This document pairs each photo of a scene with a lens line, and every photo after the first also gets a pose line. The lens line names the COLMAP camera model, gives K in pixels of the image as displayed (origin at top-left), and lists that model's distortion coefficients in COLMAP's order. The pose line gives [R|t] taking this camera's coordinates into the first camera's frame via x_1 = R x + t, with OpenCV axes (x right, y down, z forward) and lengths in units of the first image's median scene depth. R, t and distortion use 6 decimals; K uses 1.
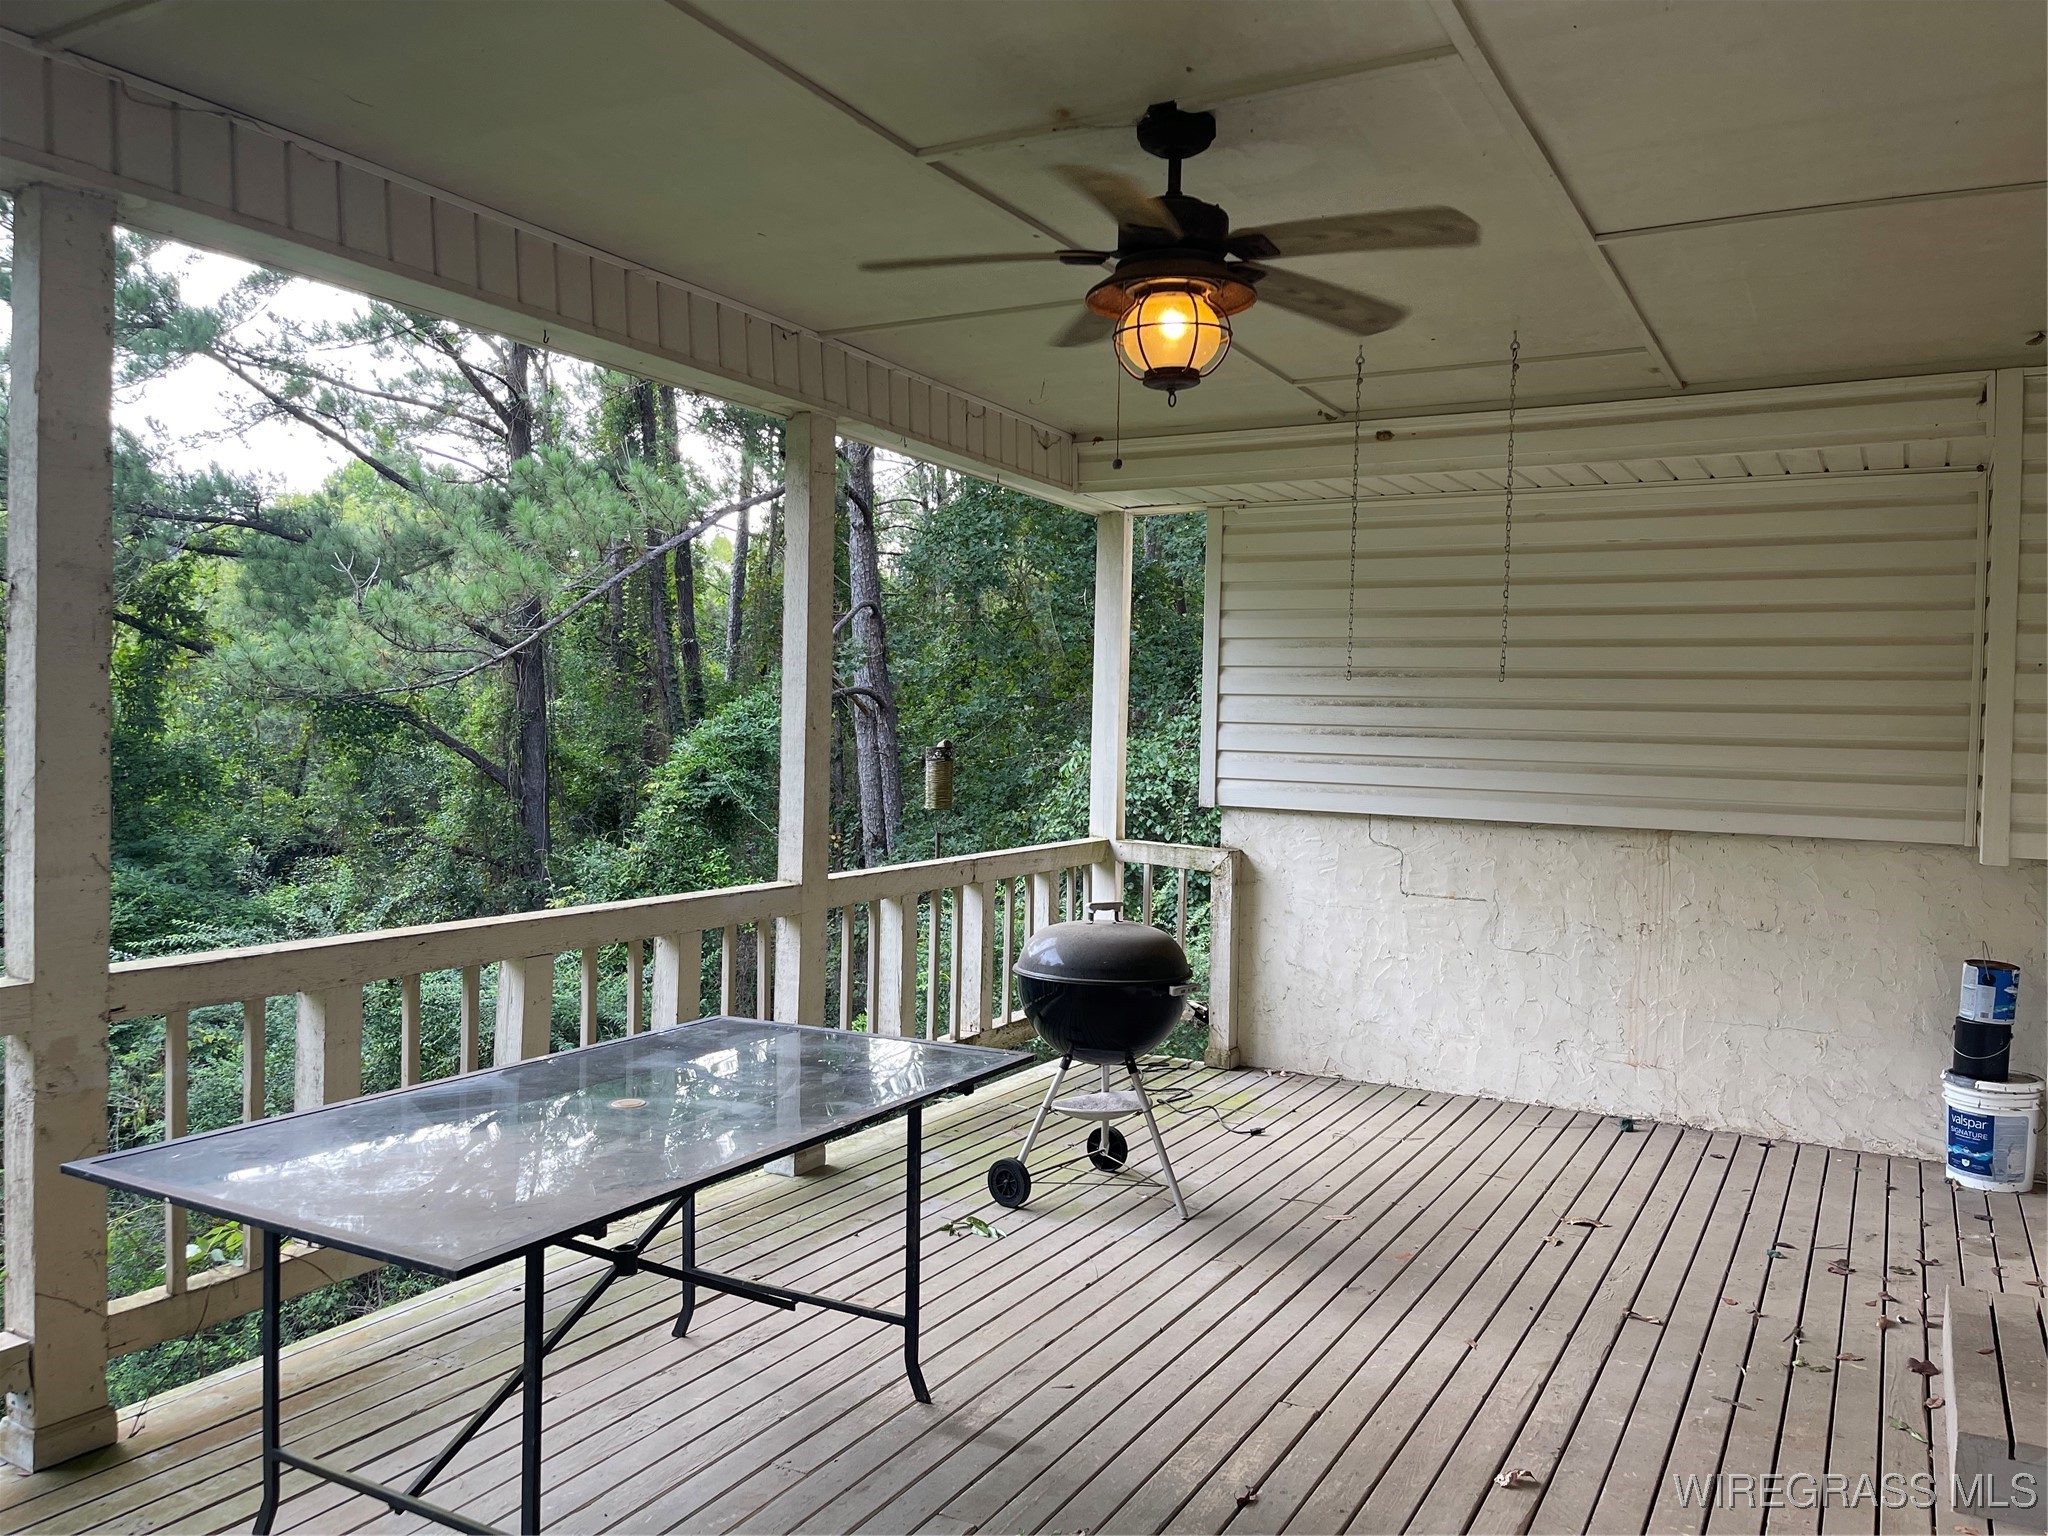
lens RADIAL K [[1539.6, 0, 1021.2], [0, 1539.6, 768.0], [0, 0, 1]] dist [0.039457, -0.074049]
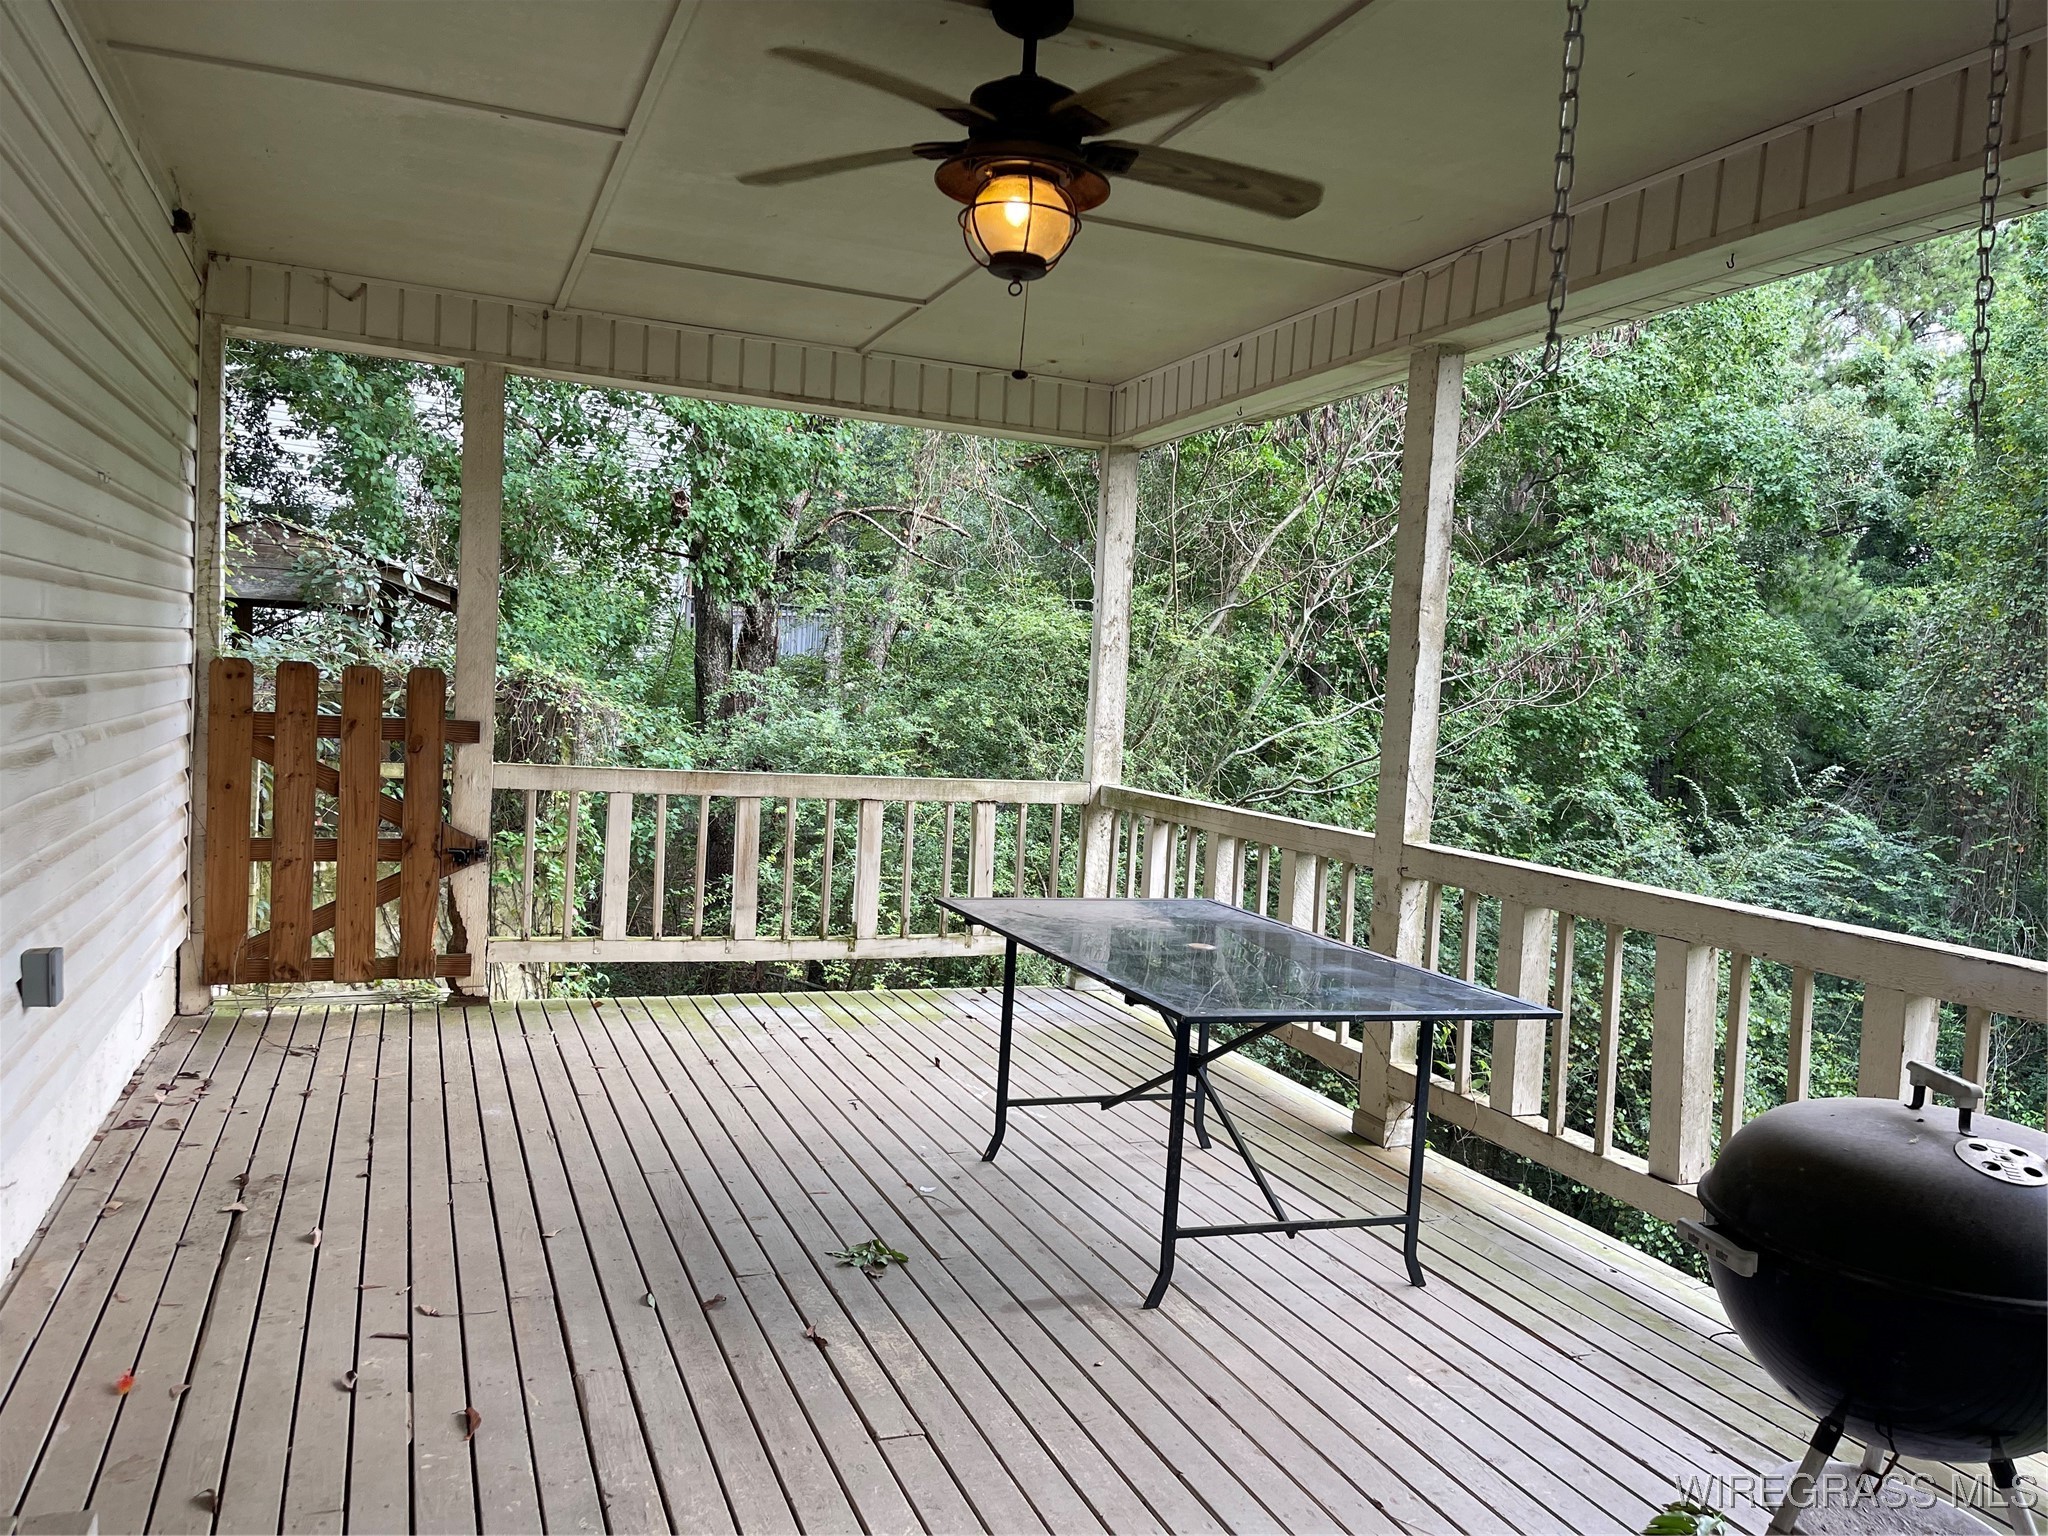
lens RADIAL K [[1539.6, 0, 1019.0], [0, 1539.6, 771.1], [0, 0, 1]] dist [0.039457, -0.074049]
pose [[-0.623480, -0.007427, -0.781804, 0.818024], [-0.093405, 0.993501, 0.065051, -0.001675], [0.776240, 0.113582, -0.620121, 1.574426]]
